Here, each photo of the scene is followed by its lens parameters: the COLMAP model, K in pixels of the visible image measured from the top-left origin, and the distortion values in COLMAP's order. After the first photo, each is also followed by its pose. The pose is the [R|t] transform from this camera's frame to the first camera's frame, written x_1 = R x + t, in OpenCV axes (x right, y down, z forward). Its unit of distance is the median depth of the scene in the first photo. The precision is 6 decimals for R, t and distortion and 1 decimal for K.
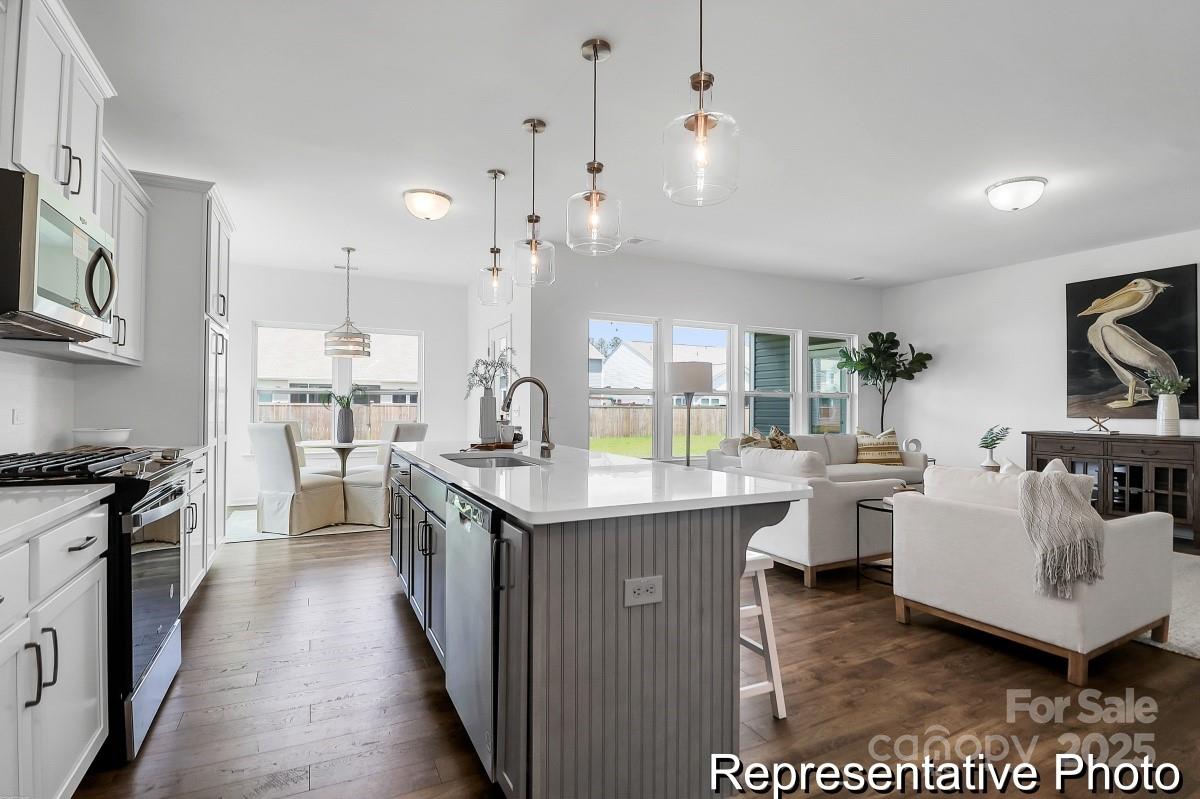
lens RADIAL K [[565.0, 0, 606.6], [0, 565.0, 397.7], [0, 0, 1]] dist [-0.012634, -0.004161]
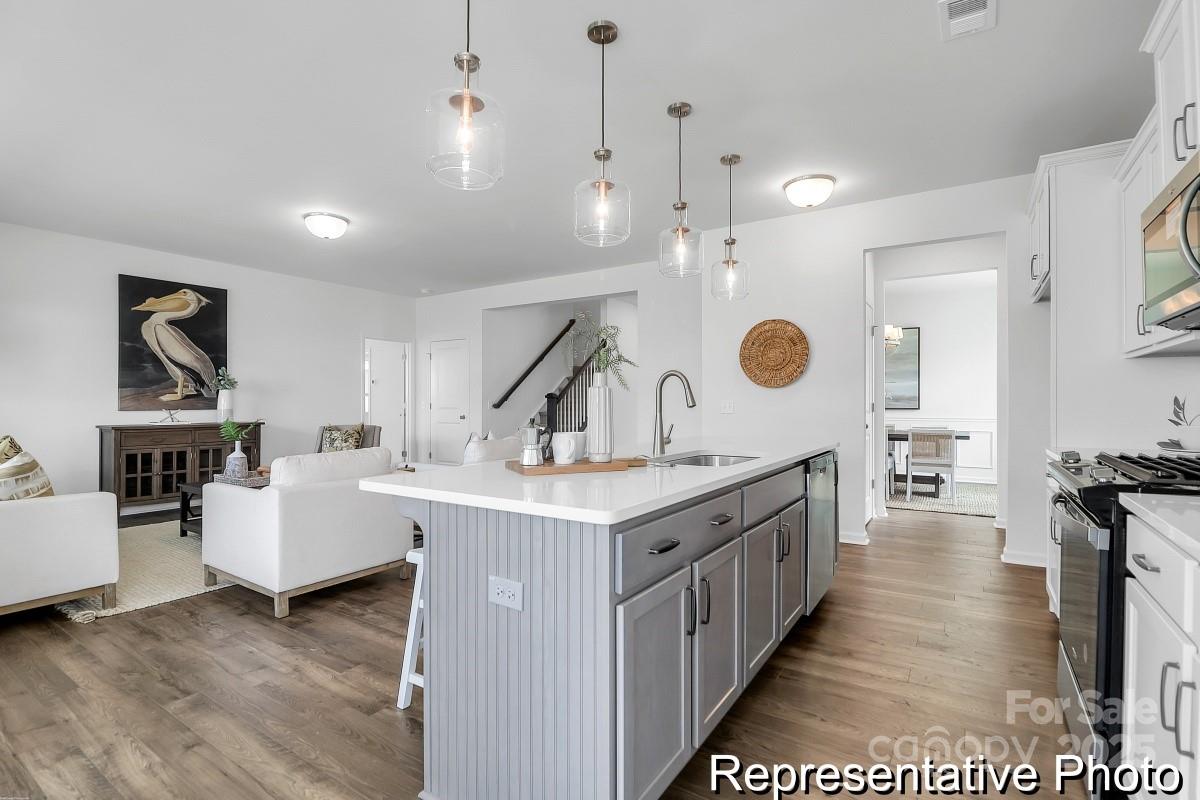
lens RADIAL K [[565.0, 0, 611.5], [0, 565.0, 400.8], [0, 0, 1]] dist [-0.012634, -0.004161]
pose [[-0.503379, -0.005992, 0.864045, -0.485145], [-0.013642, 0.999906, -0.001013, 0.007768], [-0.863958, -0.012298, -0.503414, 0.799335]]
